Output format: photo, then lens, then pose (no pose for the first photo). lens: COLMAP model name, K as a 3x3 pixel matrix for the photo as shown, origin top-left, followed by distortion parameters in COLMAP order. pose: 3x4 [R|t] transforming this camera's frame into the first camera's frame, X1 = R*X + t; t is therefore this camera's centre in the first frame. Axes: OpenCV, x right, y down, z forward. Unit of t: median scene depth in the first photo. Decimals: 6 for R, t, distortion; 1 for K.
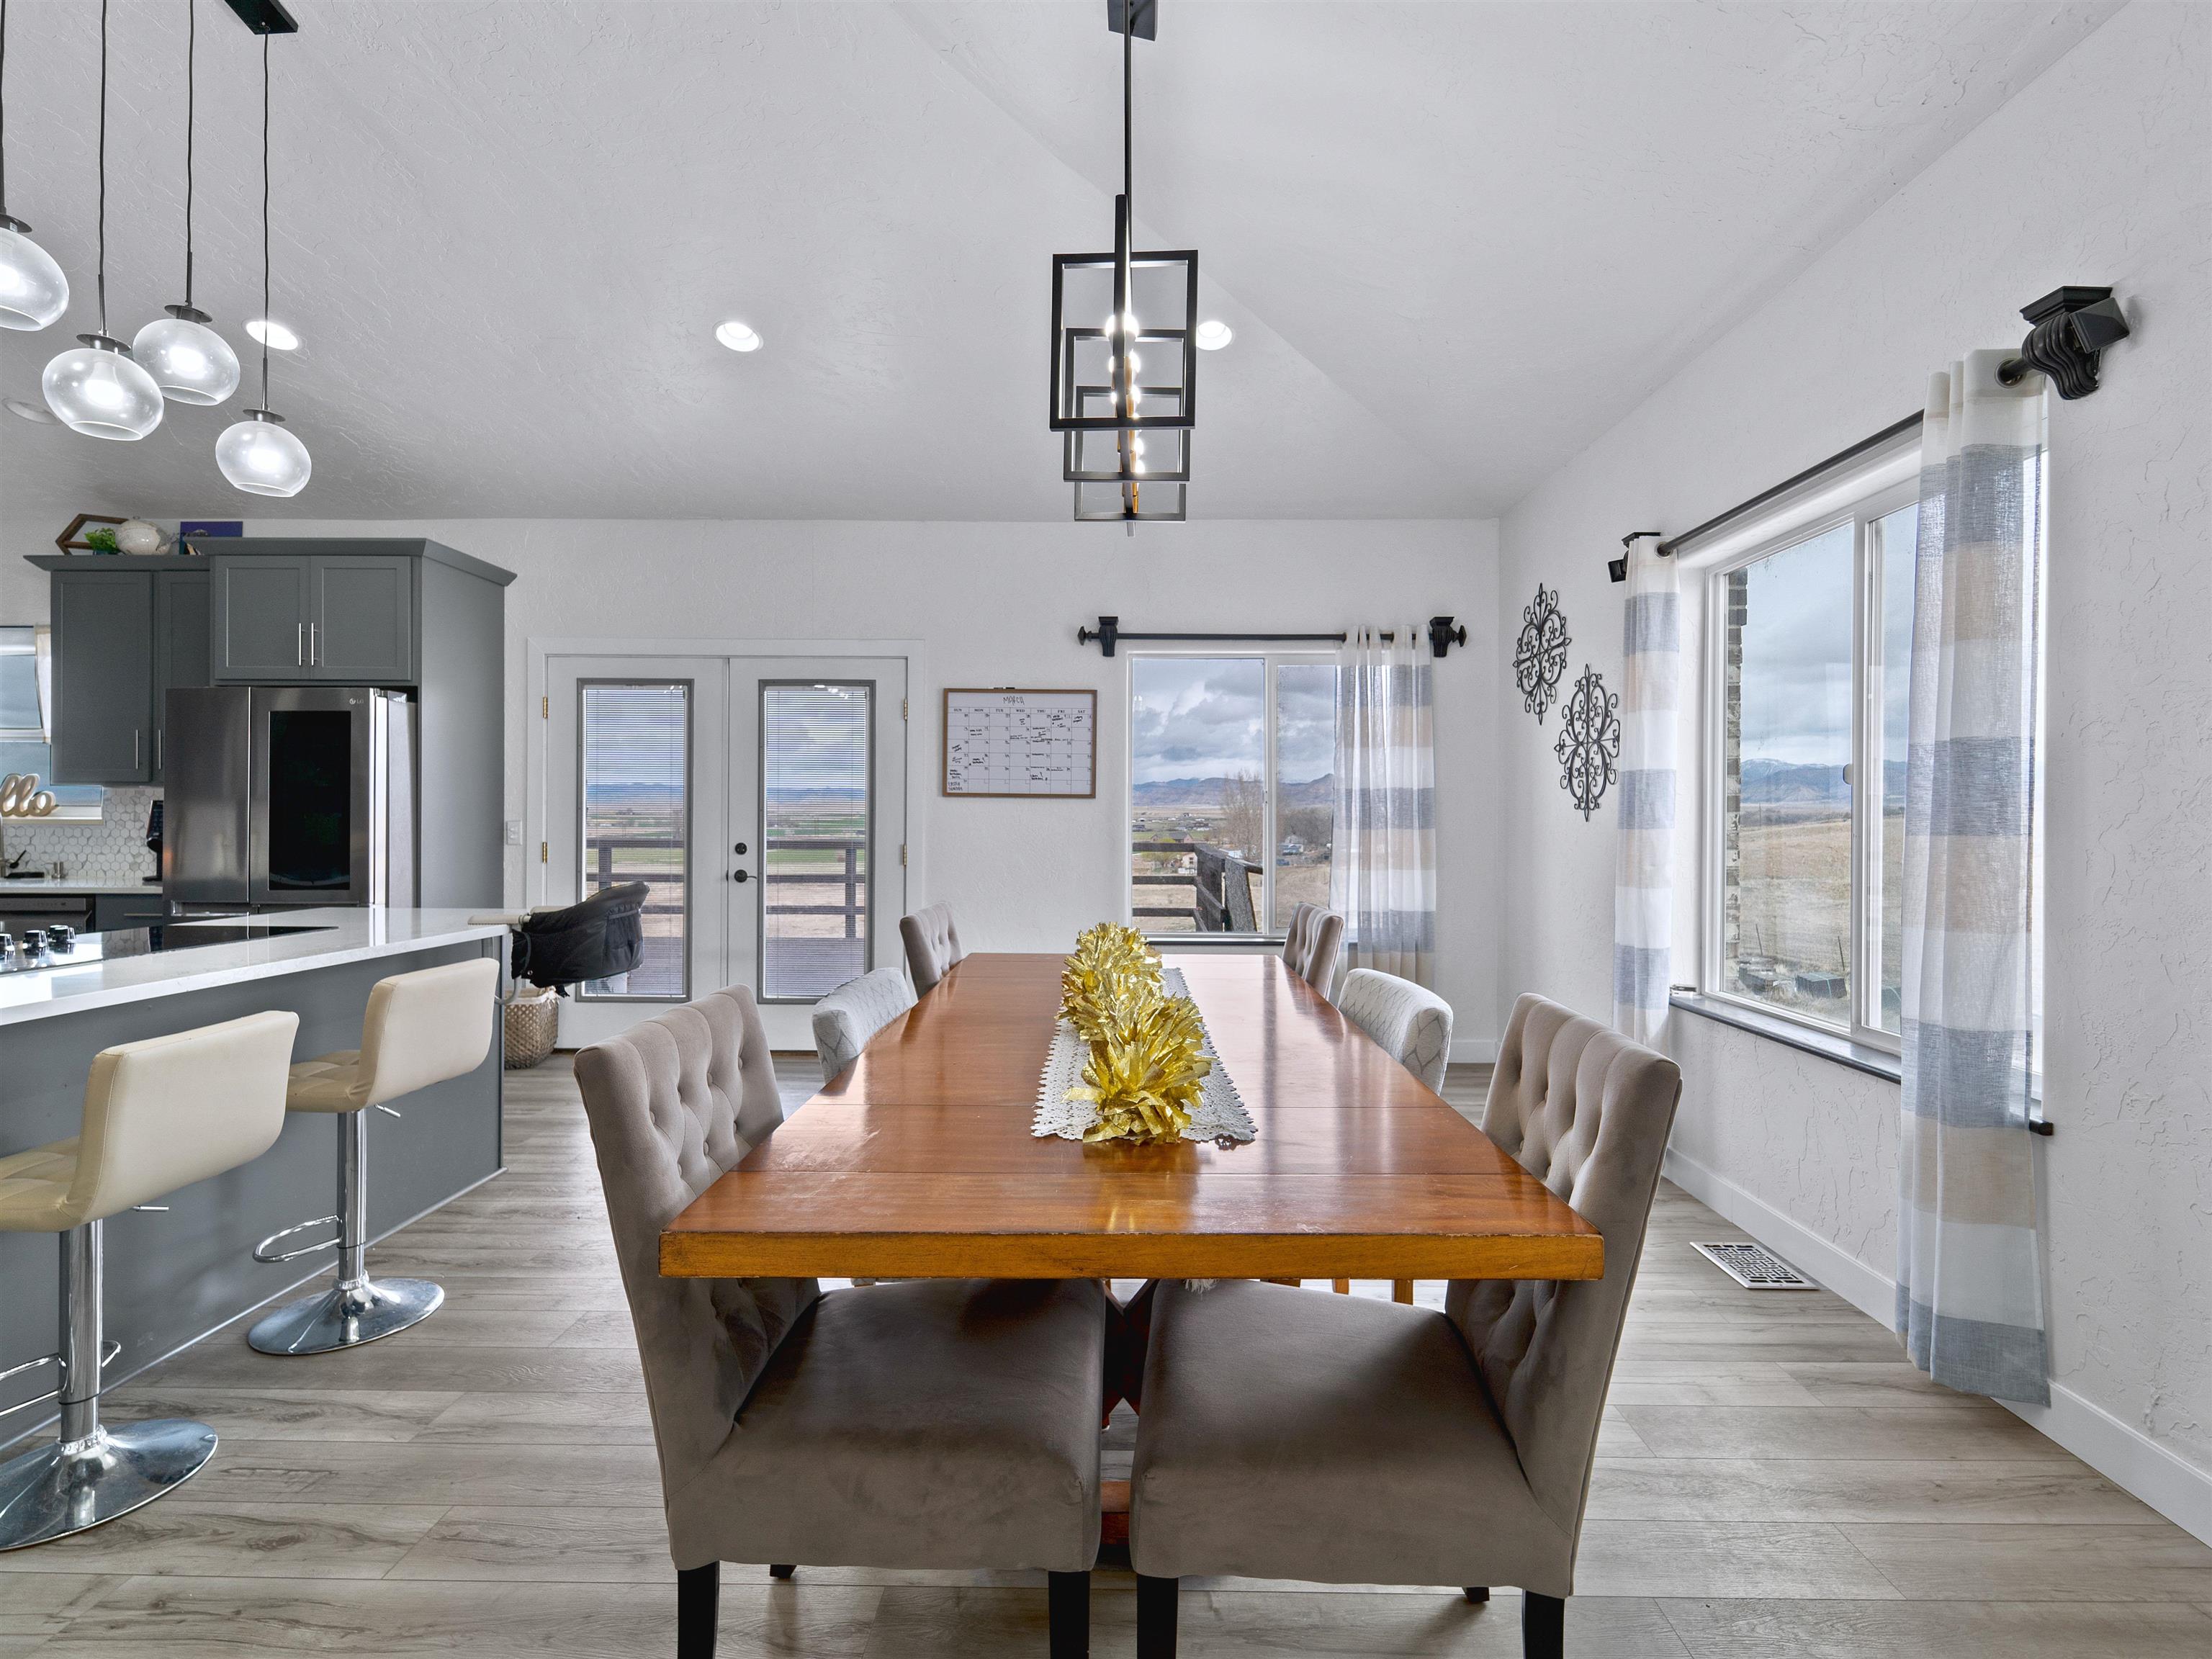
lens RADIAL K [[1011.8, 0, 1109.4], [0, 1011.8, 816.4], [0, 0, 1]] dist [-0.001727, -0.000487]
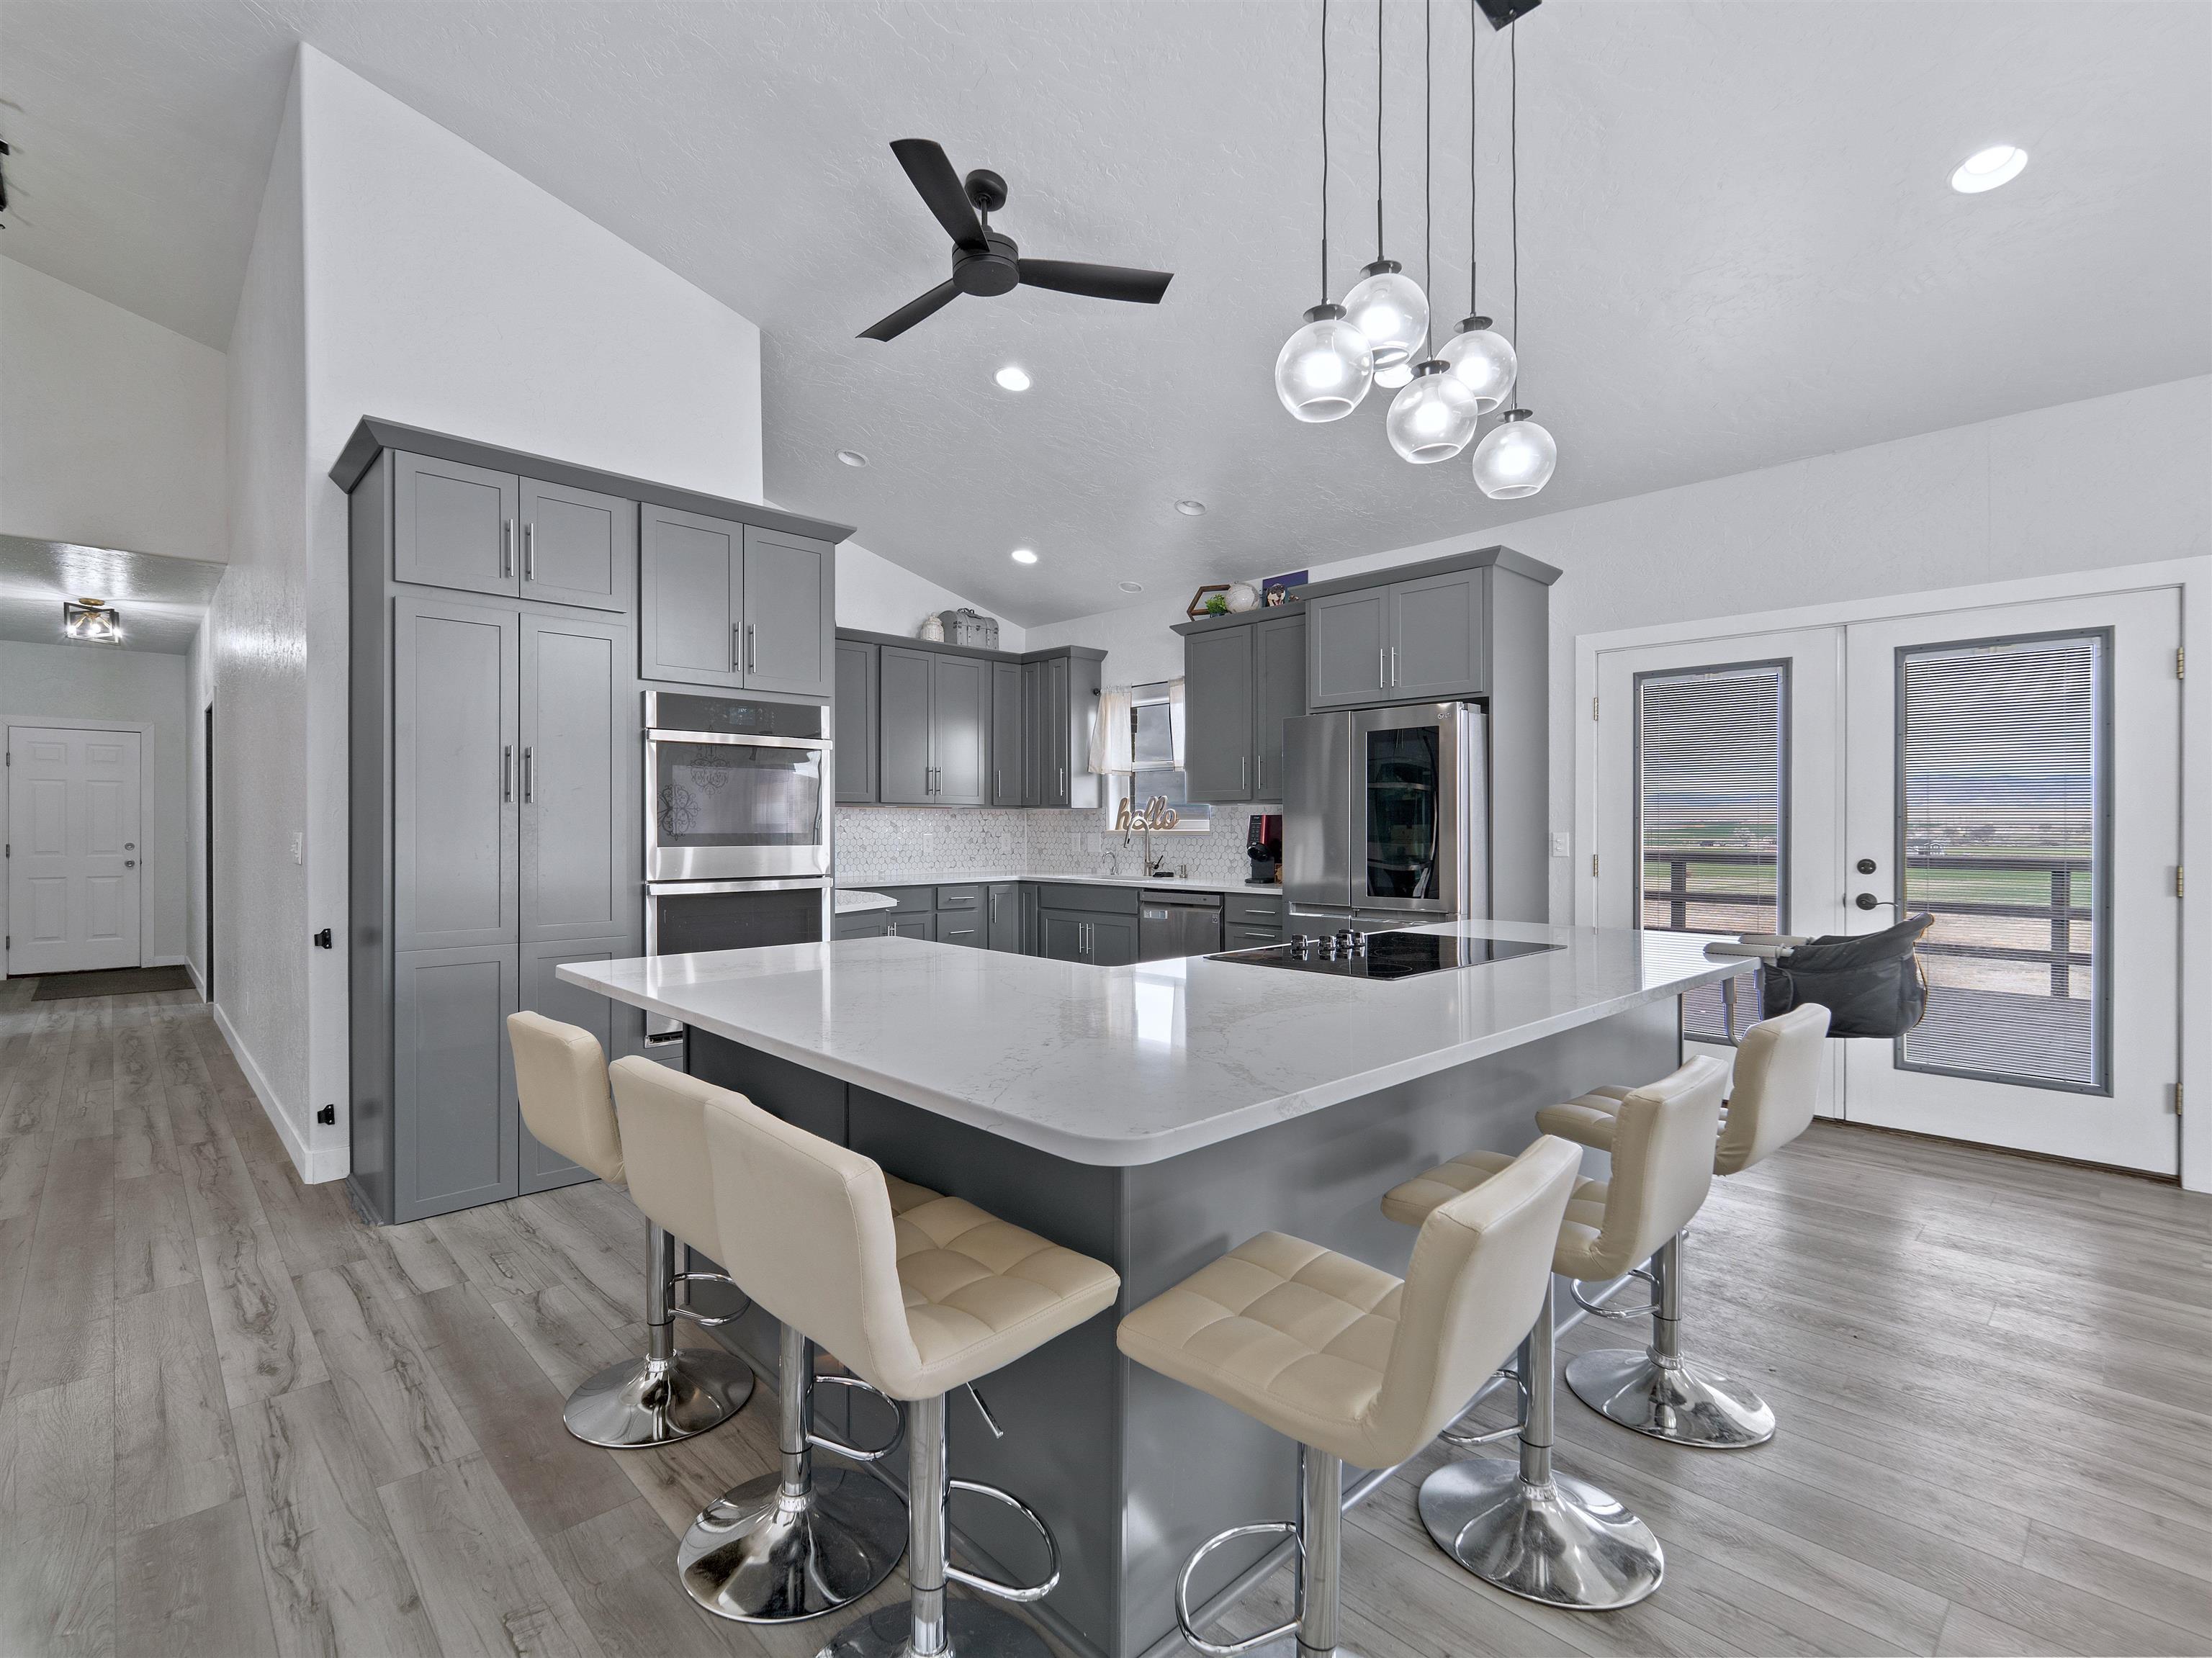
lens RADIAL K [[1011.7, 0, 1056.4], [0, 1011.7, 826.4], [0, 0, 1]] dist [-0.001727, -0.000487]
pose [[0.688688, -0.005515, -0.725037, -0.236395], [0.005619, 0.999982, -0.002270, -0.001152], [0.725036, -0.002511, 0.688707, 0.006486]]
